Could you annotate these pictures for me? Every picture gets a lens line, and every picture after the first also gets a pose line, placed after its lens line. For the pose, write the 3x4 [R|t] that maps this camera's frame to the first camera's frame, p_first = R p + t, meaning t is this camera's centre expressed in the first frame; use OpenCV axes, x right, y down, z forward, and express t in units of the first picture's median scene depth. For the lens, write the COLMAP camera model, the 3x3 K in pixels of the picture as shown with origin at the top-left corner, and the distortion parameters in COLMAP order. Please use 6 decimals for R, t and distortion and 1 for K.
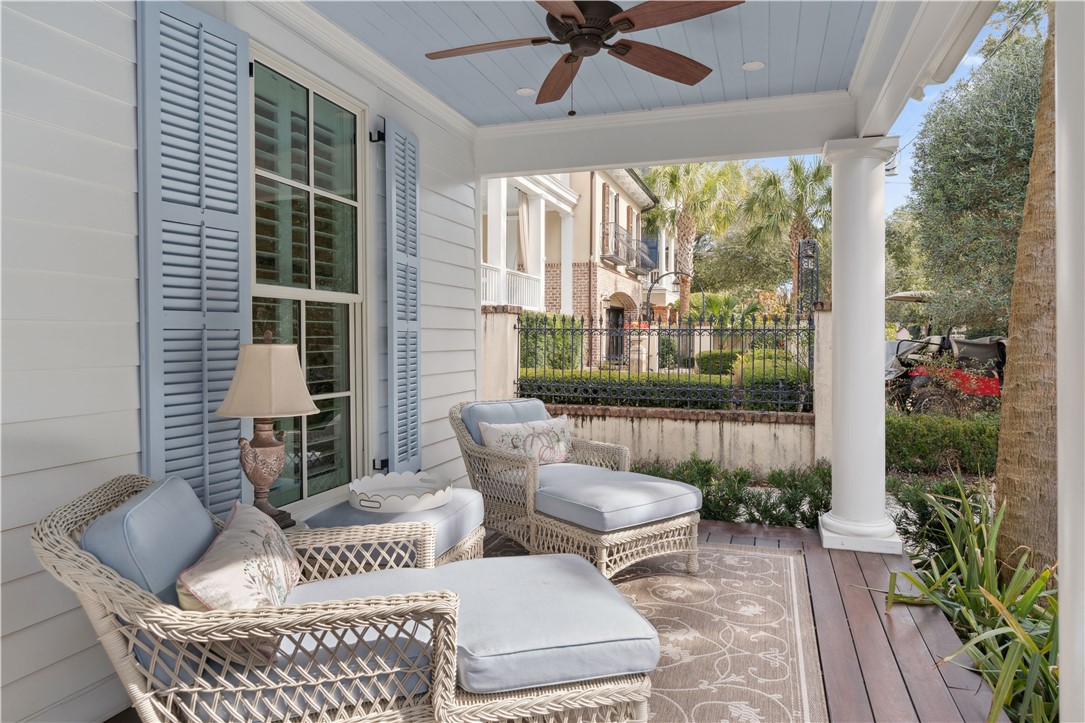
lens RADIAL K [[678.3, 0, 541.7], [0, 678.3, 341.3], [0, 0, 1]] dist [-0.001441, -0.000570]
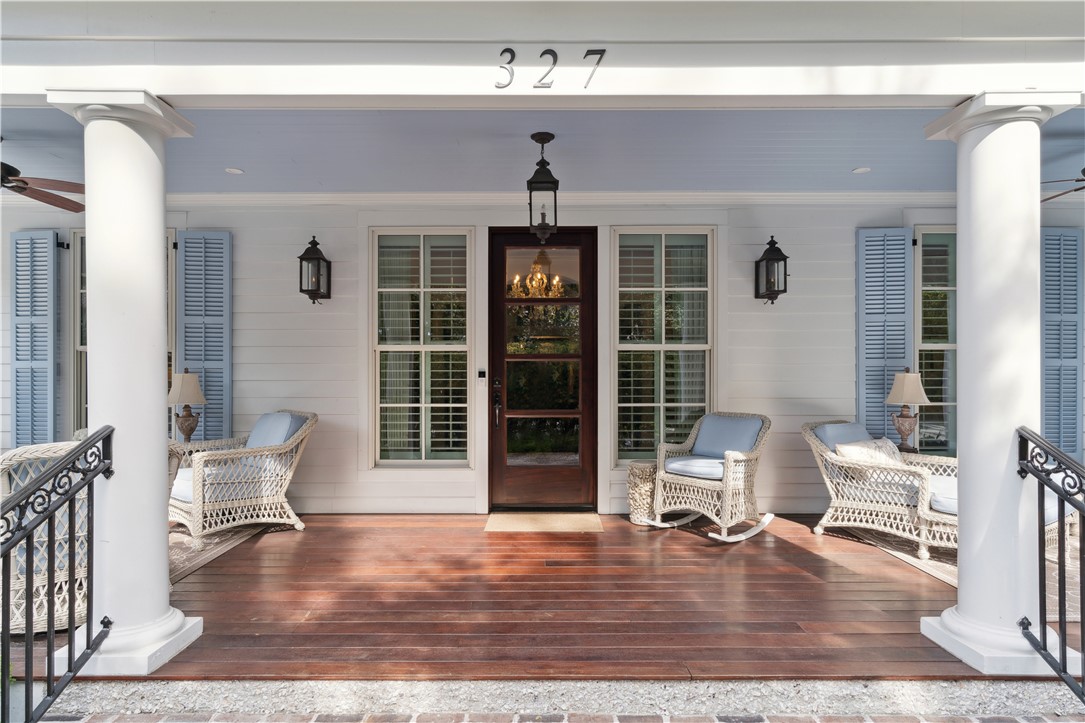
lens RADIAL K [[597.5, 0, 542.5], [0, 597.5, 361.5], [0, 0, 1]] dist [0.000510, 0.000041]
pose [[0.319310, -0.010059, -0.947597, 1.134872], [-0.005386, 0.999908, -0.012429, -0.002577], [0.947635, 0.009073, 0.319226, -0.813725]]
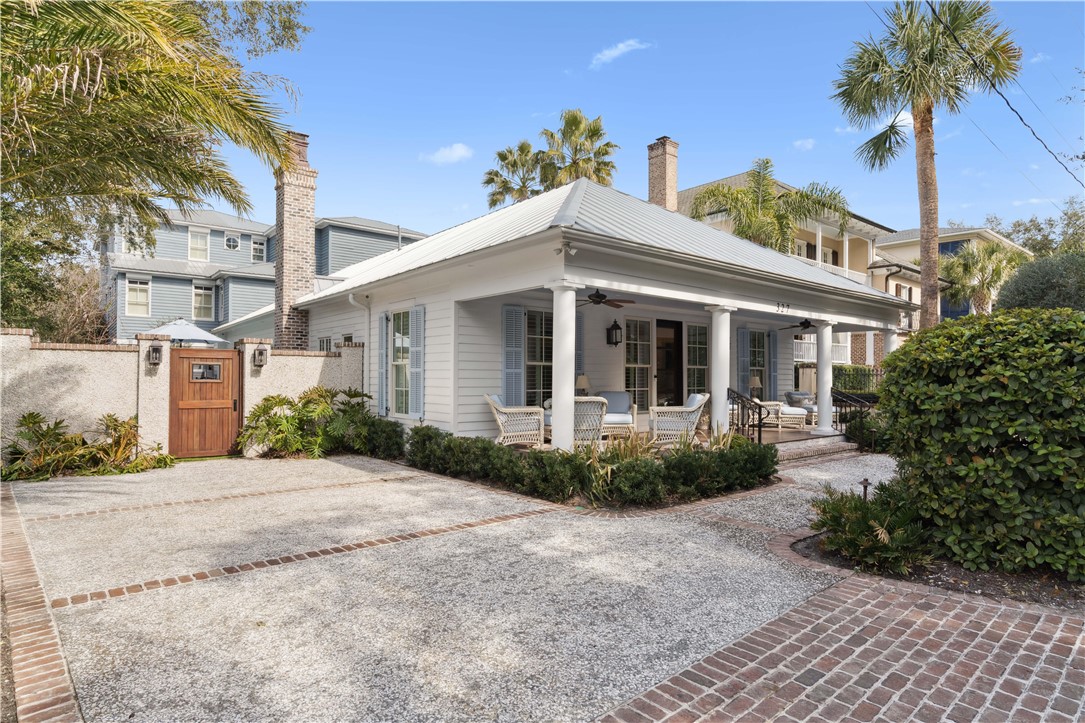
lens RADIAL K [[597.5, 0, 542.5], [0, 597.5, 361.5], [0, 0, 1]] dist [0.000510, 0.000041]
pose [[0.850479, -0.005790, -0.525977, 1.015479], [-0.010933, 0.999529, -0.028680, 0.048477], [0.525896, 0.030142, 0.850015, -5.583927]]
